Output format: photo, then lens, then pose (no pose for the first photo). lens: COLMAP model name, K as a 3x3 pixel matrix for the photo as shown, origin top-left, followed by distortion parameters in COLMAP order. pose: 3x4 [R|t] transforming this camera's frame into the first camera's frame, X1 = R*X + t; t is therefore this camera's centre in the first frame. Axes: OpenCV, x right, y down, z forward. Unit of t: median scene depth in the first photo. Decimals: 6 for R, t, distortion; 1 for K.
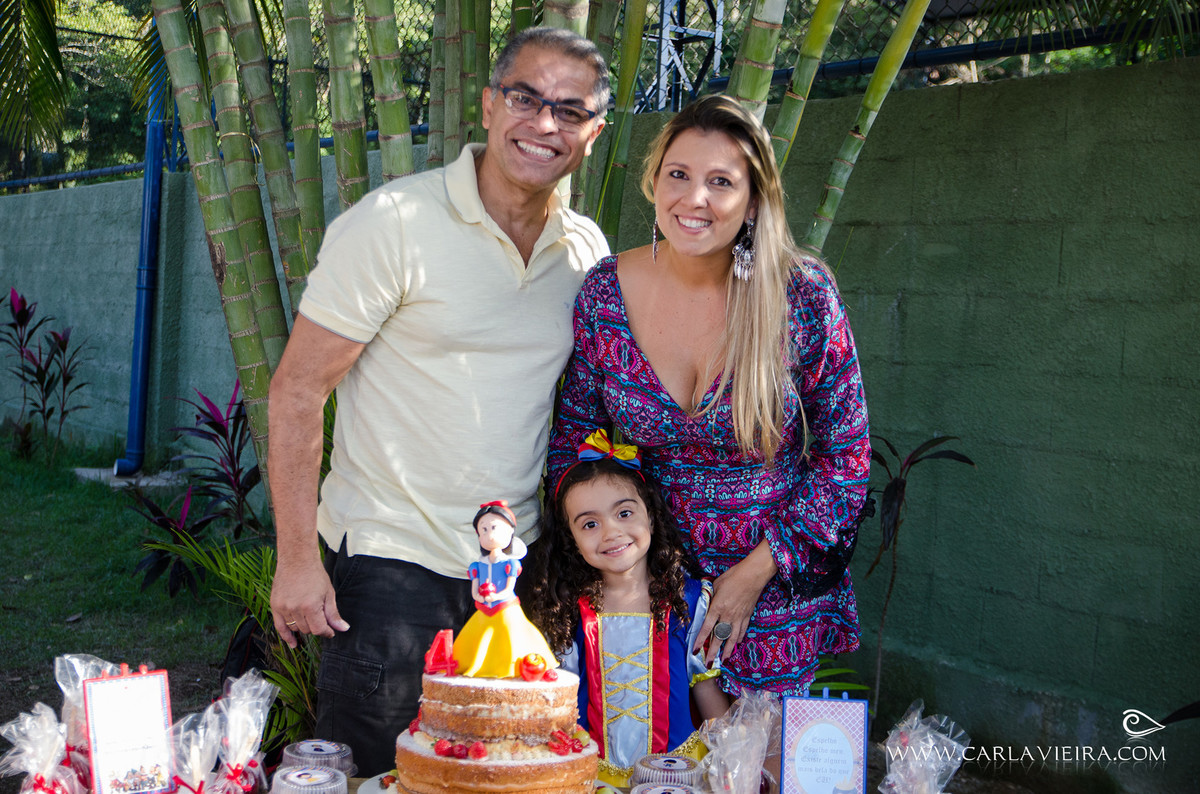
lens RADIAL K [[1763.3, 0, 600.0], [0, 1763.3, 397.0], [0, 0, 1]] dist [-0.001322, 0.136452]
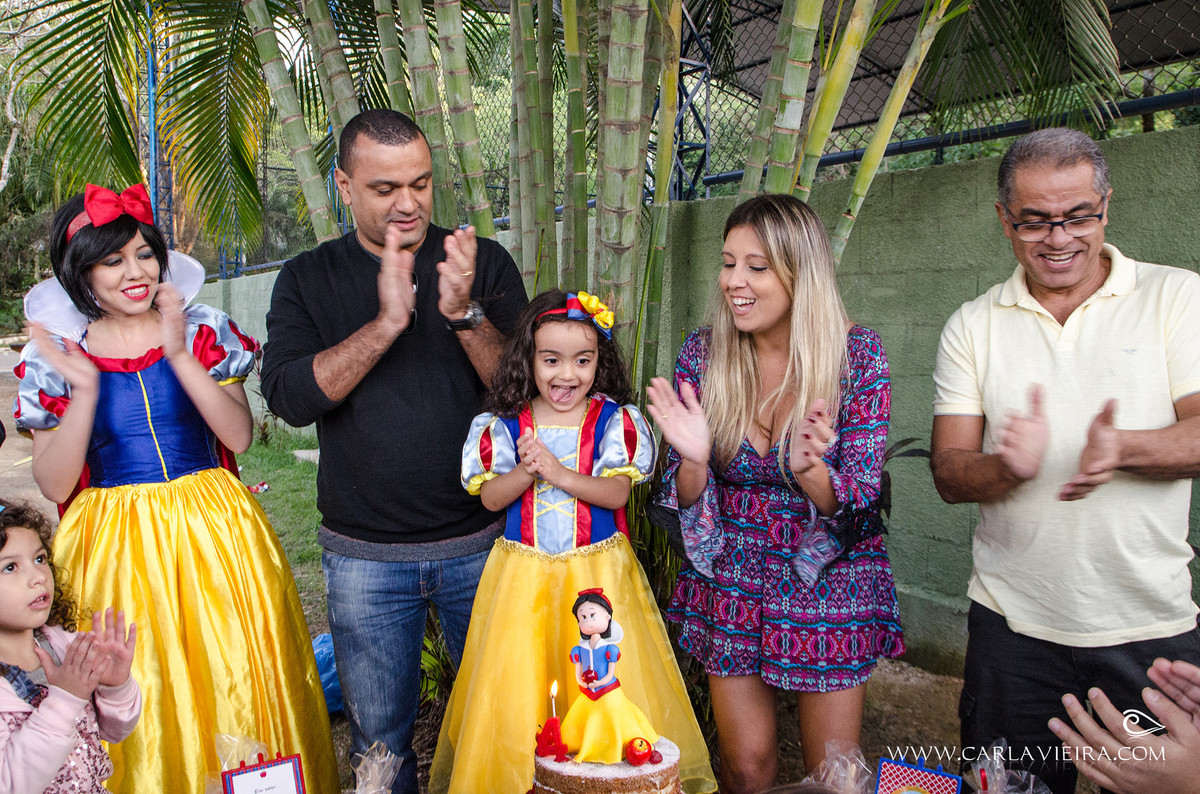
lens RADIAL K [[996.0, 0, 600.0], [0, 996.0, 397.0], [0, 0, 1]] dist [-0.112372, 0.109420]
pose [[0.998518, -0.052165, -0.015544, -0.039580], [0.052755, 0.997793, 0.040330, -0.081491], [0.013406, -0.041090, 0.999066, 0.407428]]
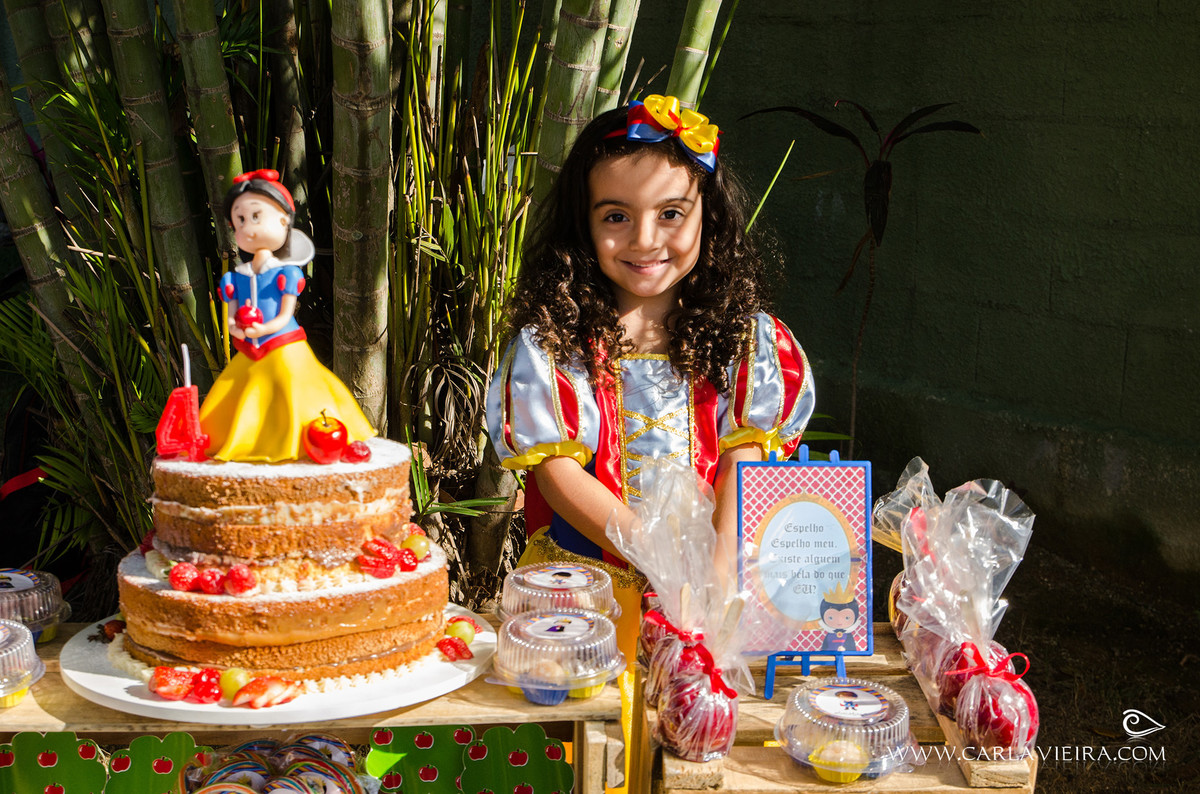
lens RADIAL K [[1763.3, 0, 600.0], [0, 1763.3, 397.0], [0, 0, 1]] dist [-0.001322, 0.136452]
pose [[0.998203, -0.052039, 0.029709, 0.037669], [0.047407, 0.989067, 0.139641, 0.056271], [-0.036651, -0.137982, 0.989756, 0.382491]]
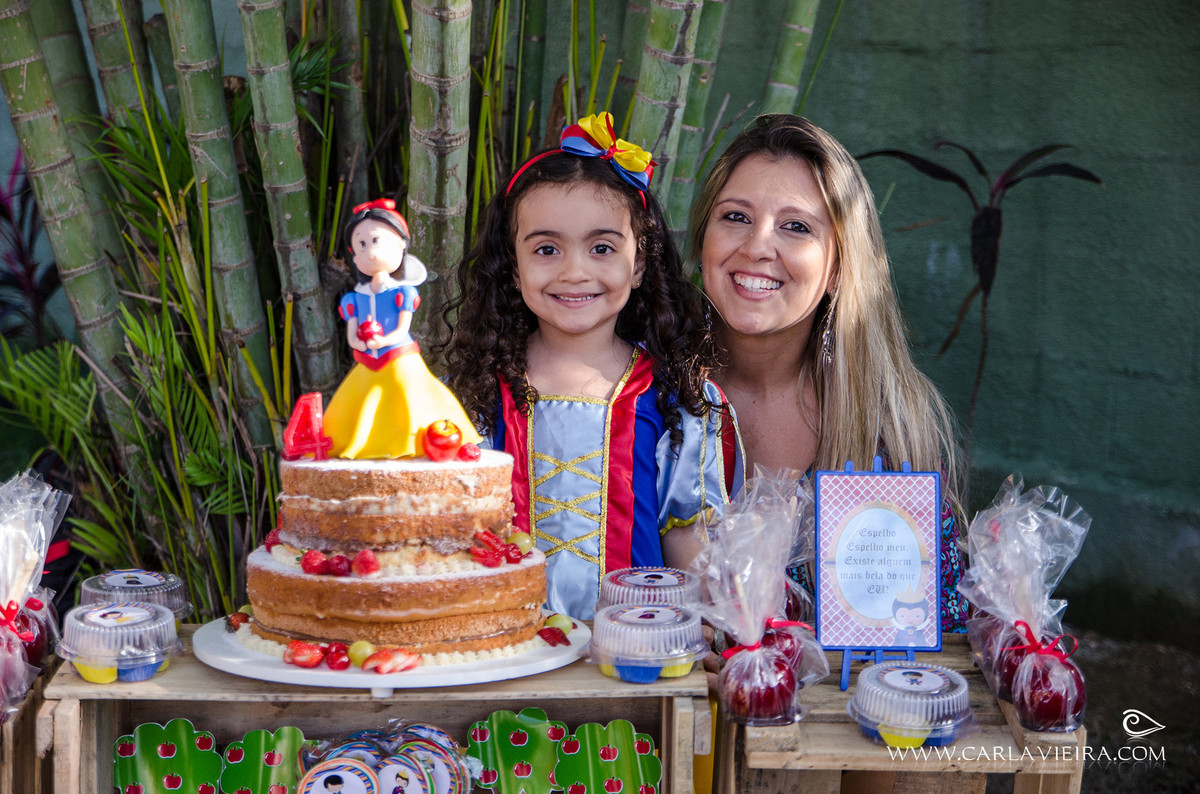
lens RADIAL K [[2494.9, 0, 620.0], [0, 2494.9, 417.0], [0, 0, 1]] dist [0.041100, 0.287797]
pose [[0.998902, -0.044552, 0.014485, 0.015957], [0.043200, 0.995607, 0.083071, 0.065914], [-0.018123, -0.082354, 0.996438, 0.046614]]
